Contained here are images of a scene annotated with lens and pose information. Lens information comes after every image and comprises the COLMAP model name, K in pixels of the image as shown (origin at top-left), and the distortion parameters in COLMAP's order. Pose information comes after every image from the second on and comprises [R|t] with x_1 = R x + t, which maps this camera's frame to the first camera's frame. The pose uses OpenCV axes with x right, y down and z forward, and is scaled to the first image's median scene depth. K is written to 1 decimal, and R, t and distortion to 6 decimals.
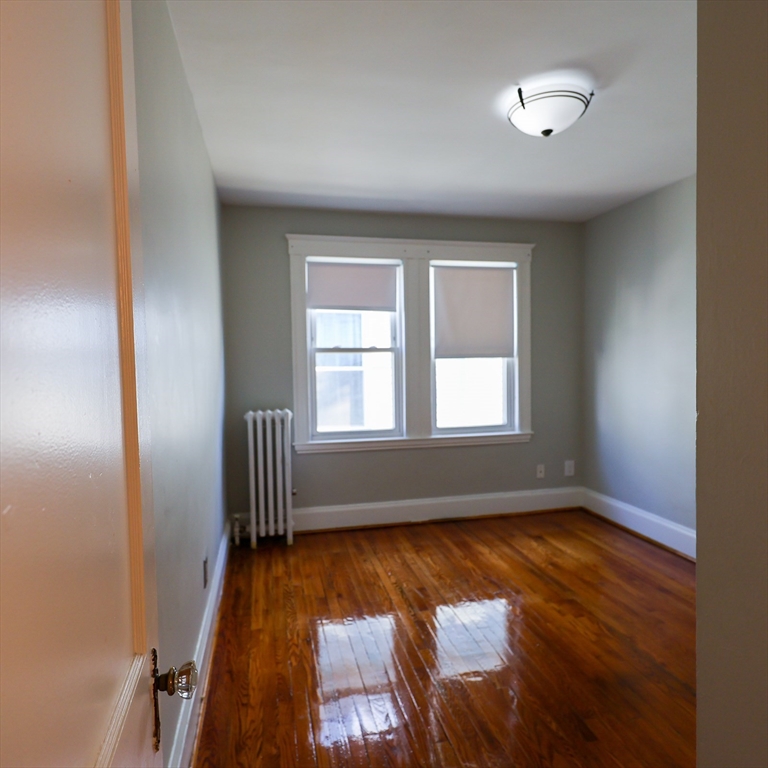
lens RADIAL K [[504.9, 0, 384.0], [0, 504.9, 384.0], [0, 0, 1]] dist [-0.035732, -0.000686]
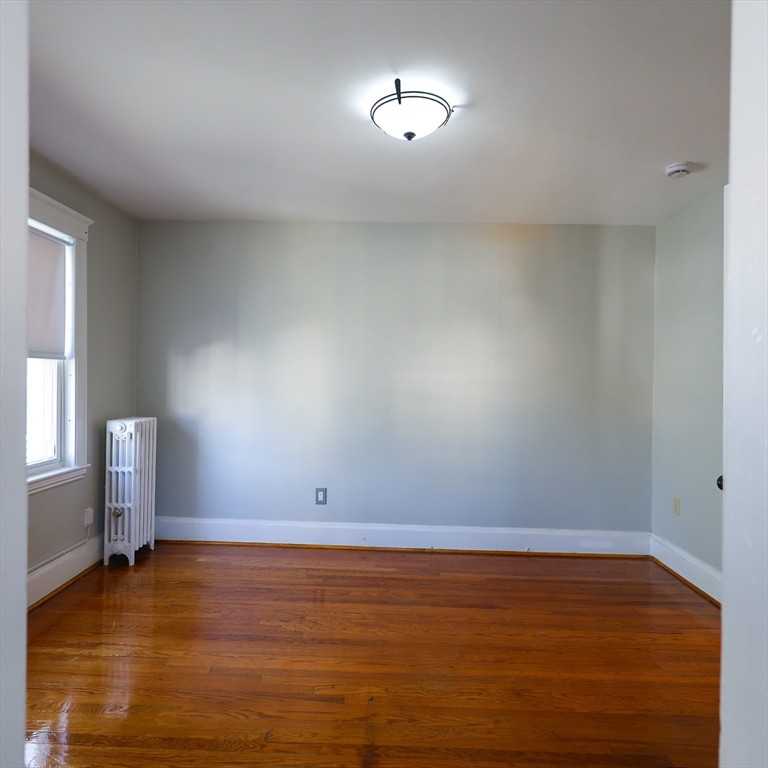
lens RADIAL K [[504.9, 0, 384.0], [0, 504.9, 384.0], [0, 0, 1]] dist [-0.035732, -0.000686]
pose [[0.254301, 0.015533, 0.967000, -0.324237], [0.041240, 0.998787, -0.026889, 0.012734], [-0.966246, 0.046718, 0.253352, 0.382208]]
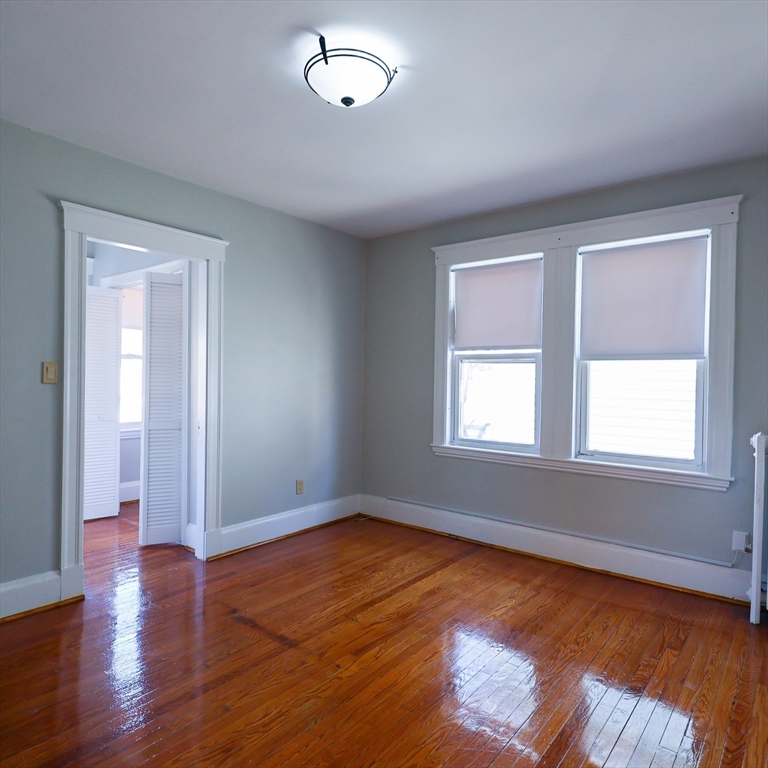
lens RADIAL K [[519.0, 0, 387.5], [0, 519.0, 388.3], [0, 0, 1]] dist [-0.008787, -0.003027]
pose [[0.618162, 0.036875, -0.785185, 0.553778], [-0.069399, 0.997559, -0.007787, 0.015354], [0.782981, 0.059305, 0.619212, 0.225030]]
